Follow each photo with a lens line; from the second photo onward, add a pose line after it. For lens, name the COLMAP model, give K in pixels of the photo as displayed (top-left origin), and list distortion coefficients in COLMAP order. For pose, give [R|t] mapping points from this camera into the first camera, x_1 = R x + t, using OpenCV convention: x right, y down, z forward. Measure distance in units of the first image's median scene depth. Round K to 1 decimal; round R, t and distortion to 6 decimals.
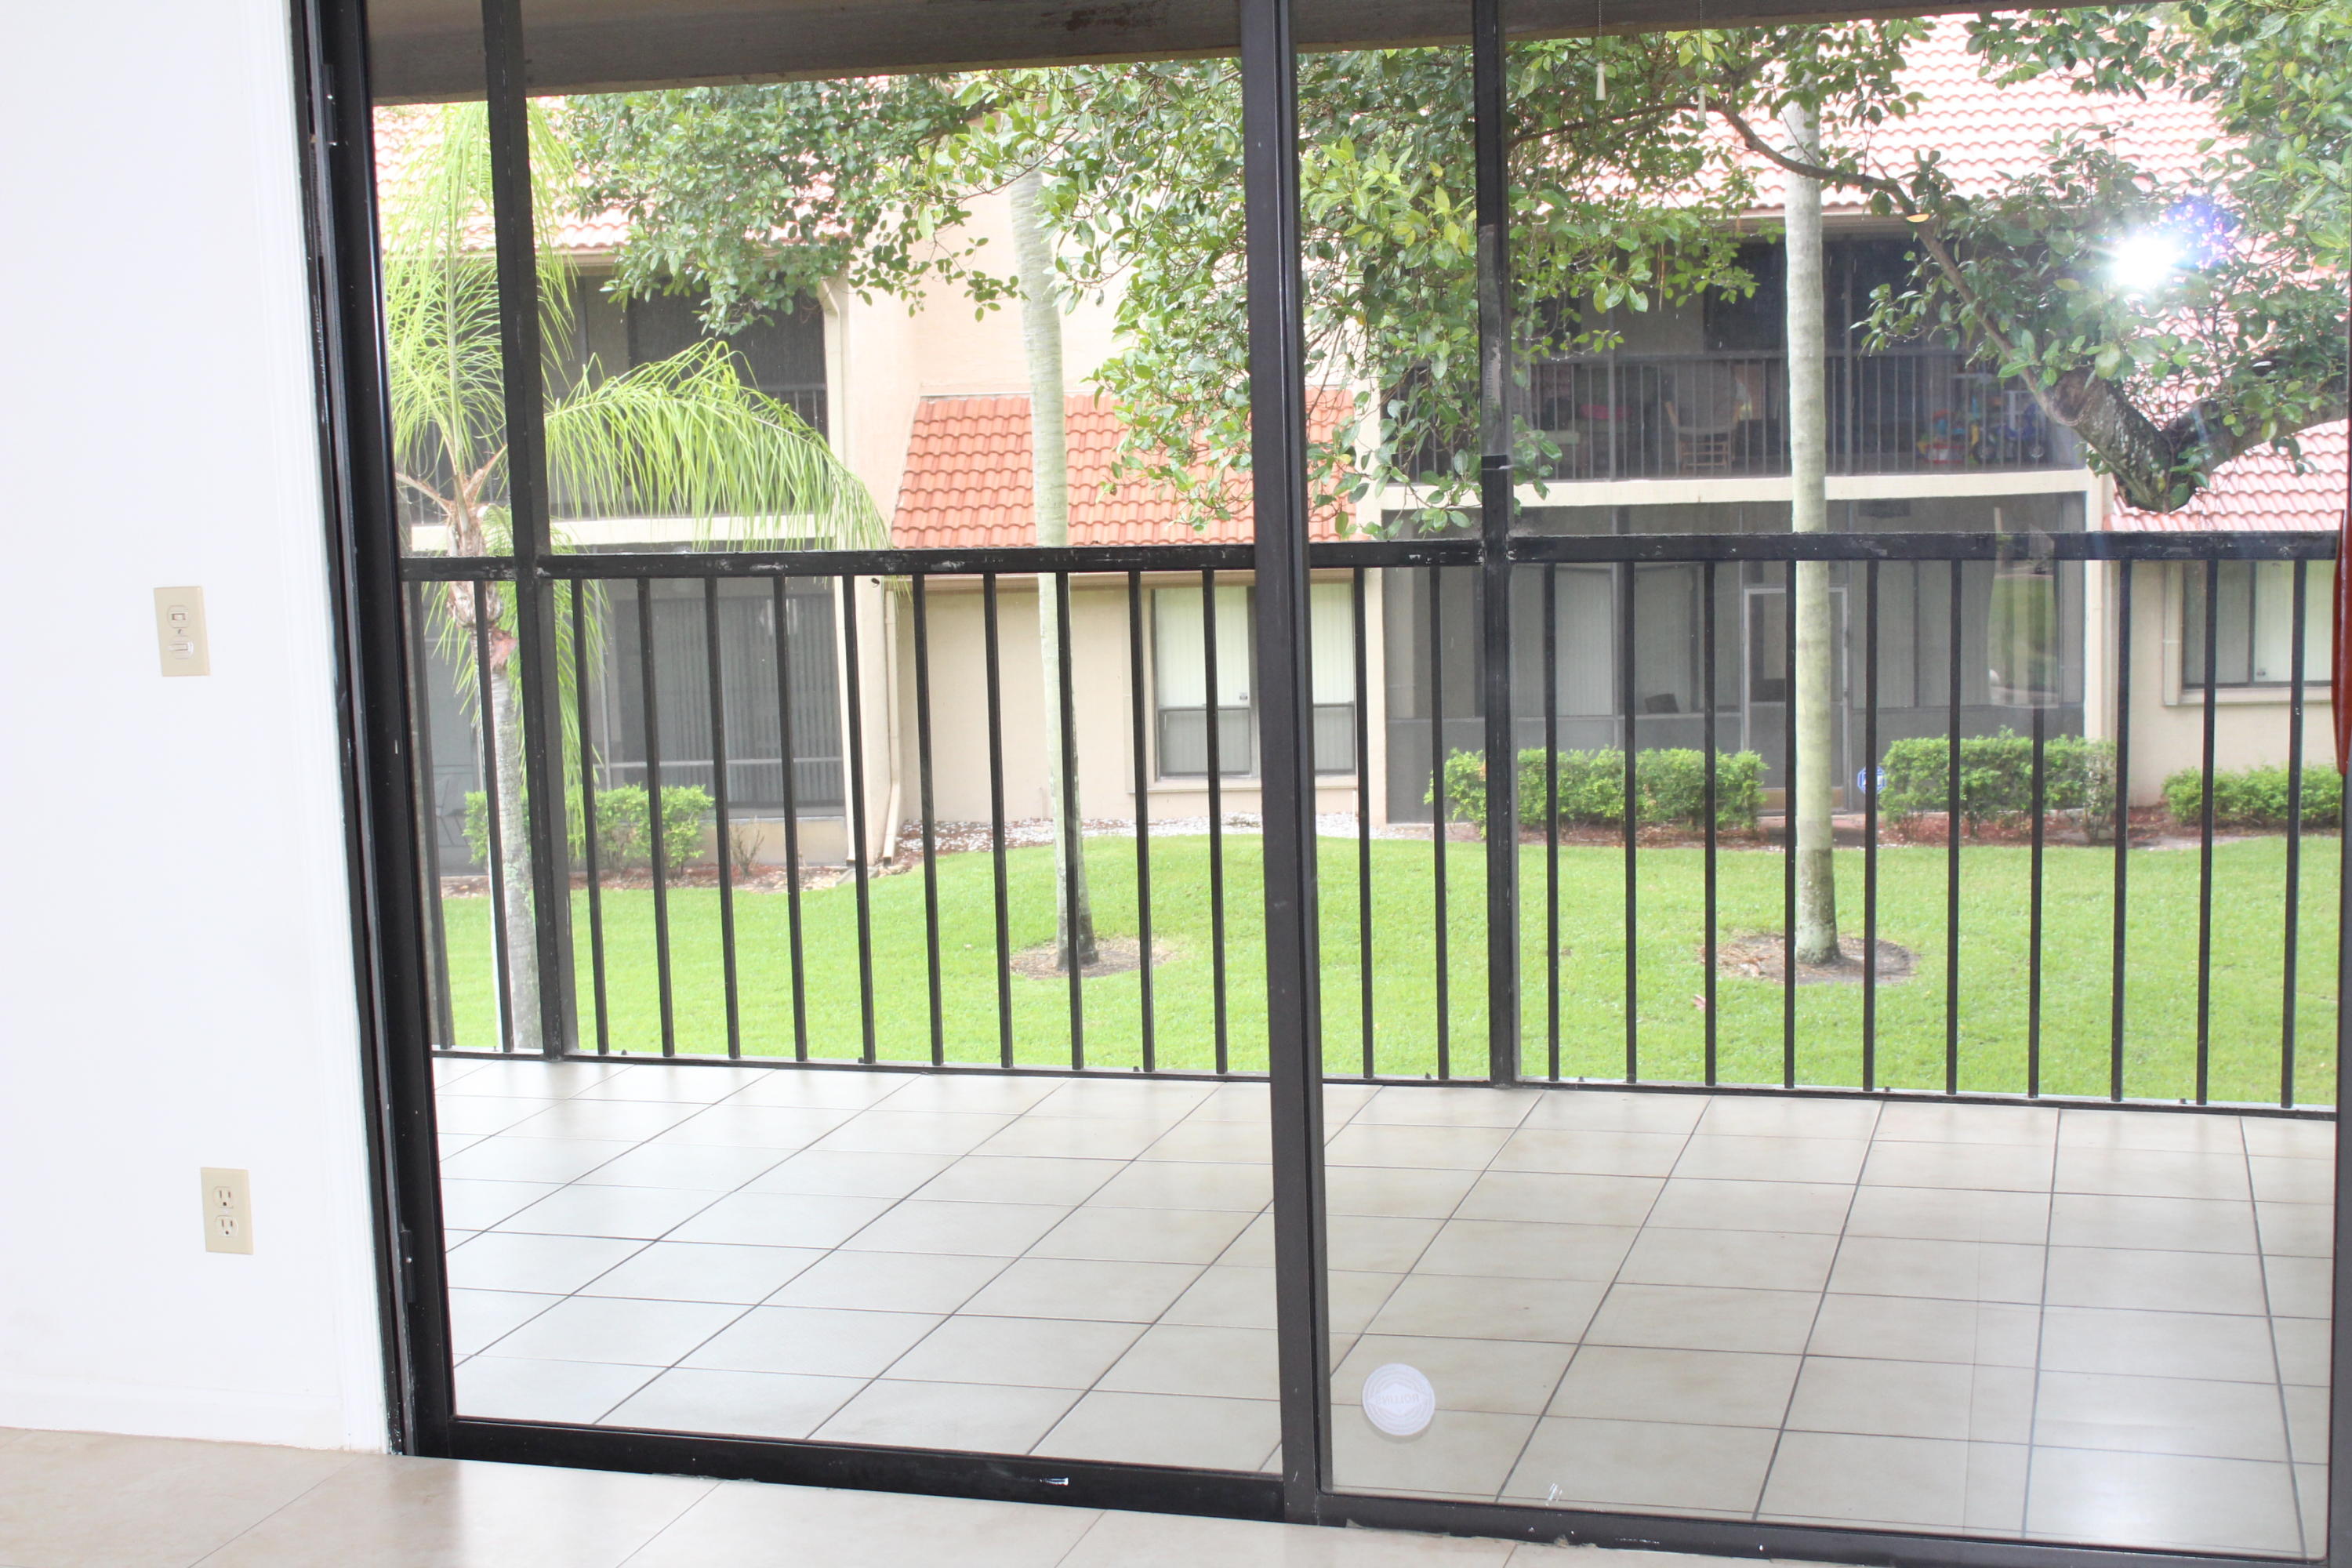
lens RADIAL K [[3199.0, 0, 1176.0], [0, 3199.0, 784.0], [0, 0, 1]] dist [-0.079569, -0.012911]
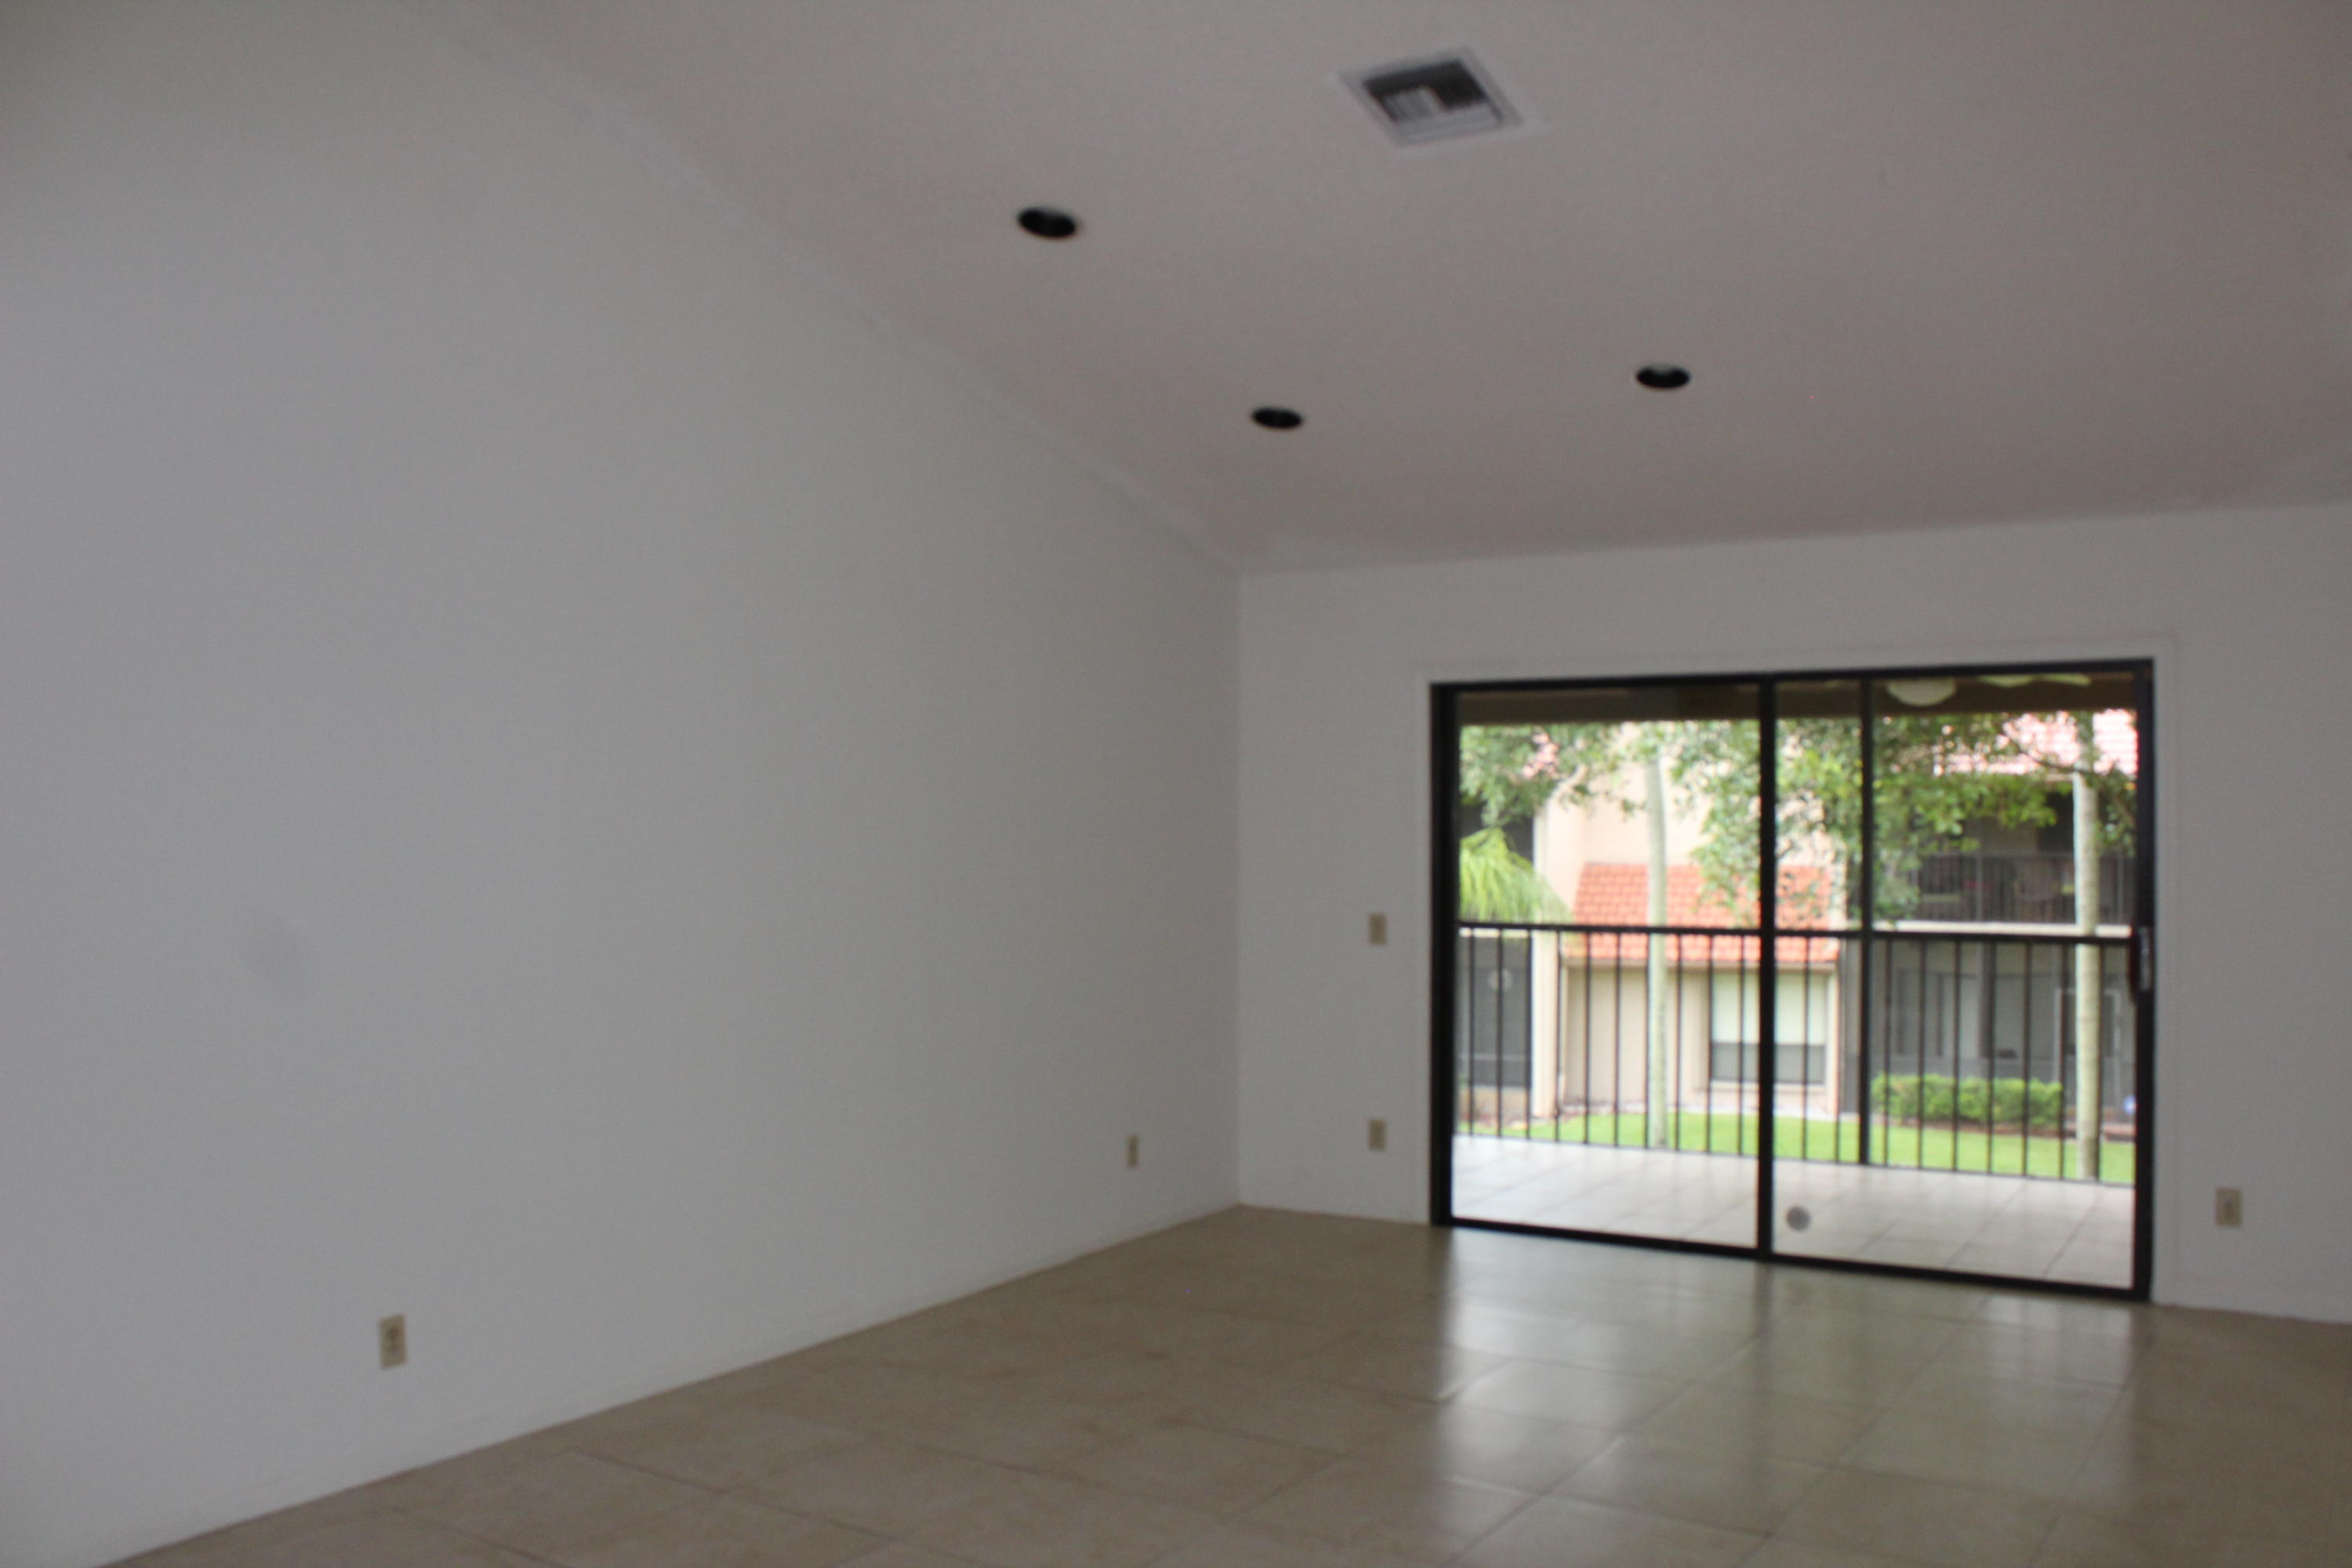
lens RADIAL K [[1954.5, 0, 1176.0], [0, 1954.5, 784.0], [0, 0, 1]] dist [-0.156841, 0.140097]
pose [[0.960922, 0.030559, -0.275128, -0.001534], [-0.073602, 0.986317, -0.147515, 0.025321], [0.266855, 0.162001, 0.950023, -0.198566]]
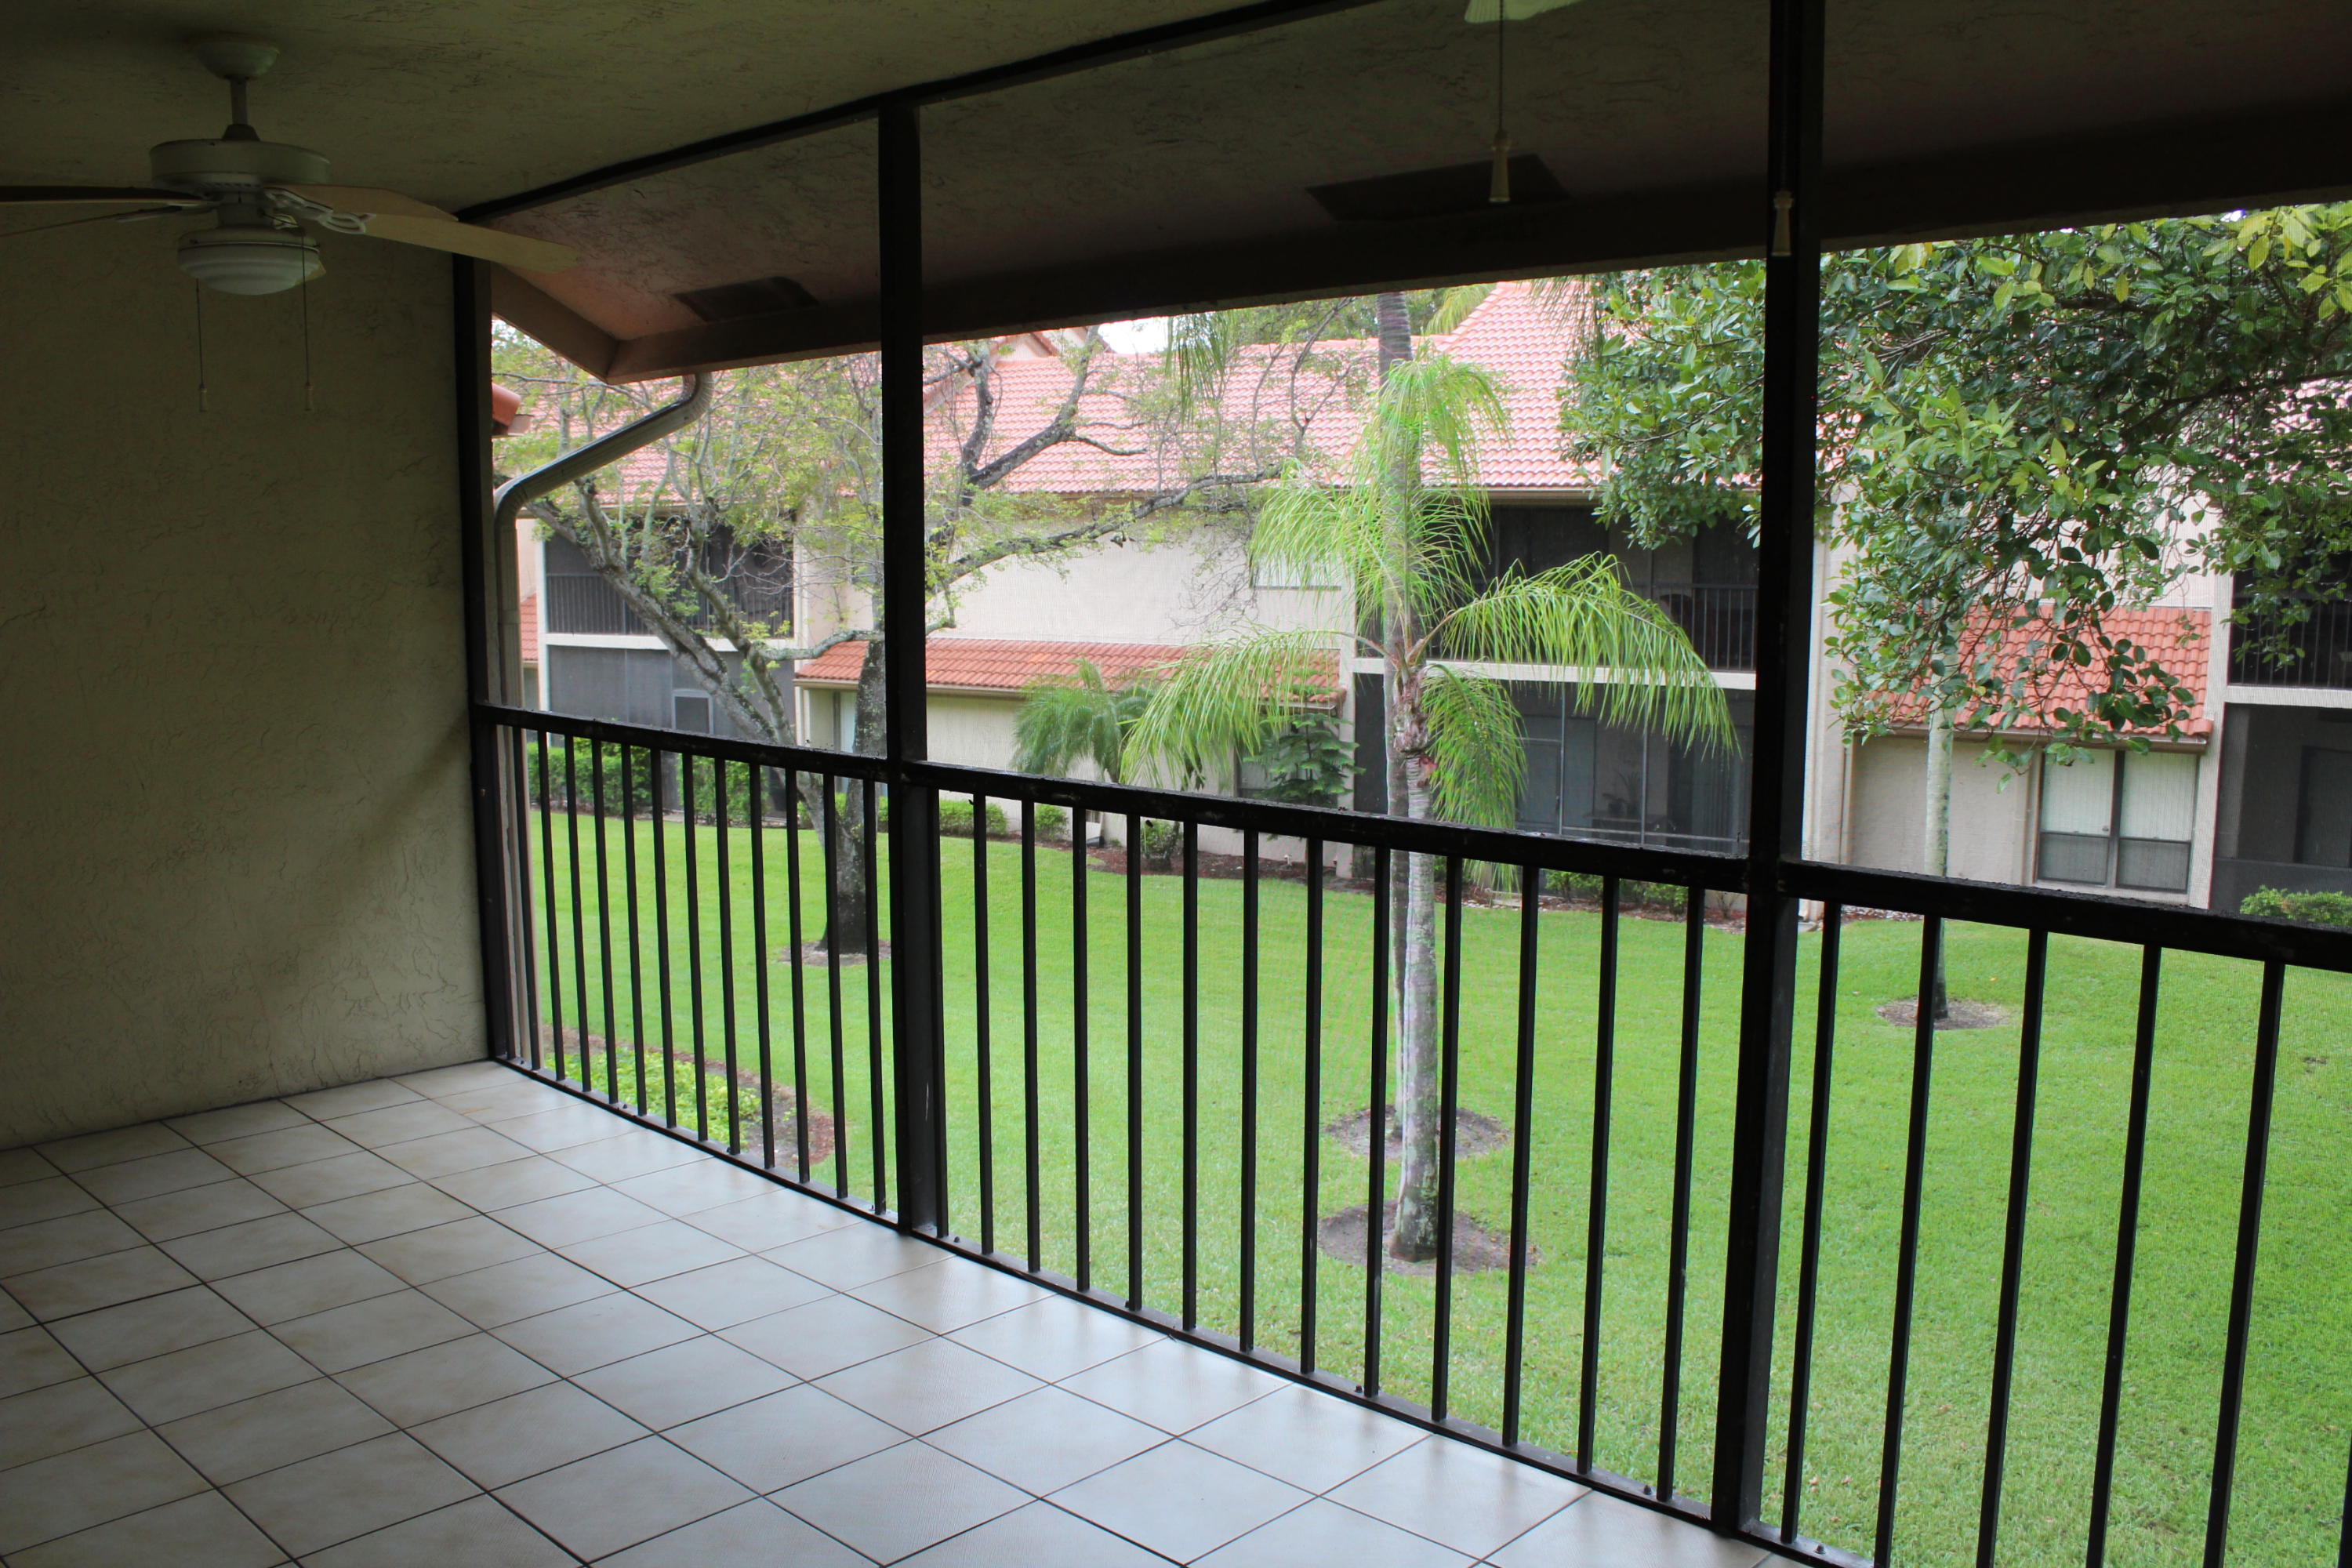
lens RADIAL K [[1954.5, 0, 1176.0], [0, 1954.5, 784.0], [0, 0, 1]] dist [-0.156841, 0.140097]
pose [[0.888470, 0.089263, -0.450170, 0.063683], [-0.095692, 0.995375, 0.008510, -0.030035], [0.448847, 0.035517, 0.892902, 0.181472]]
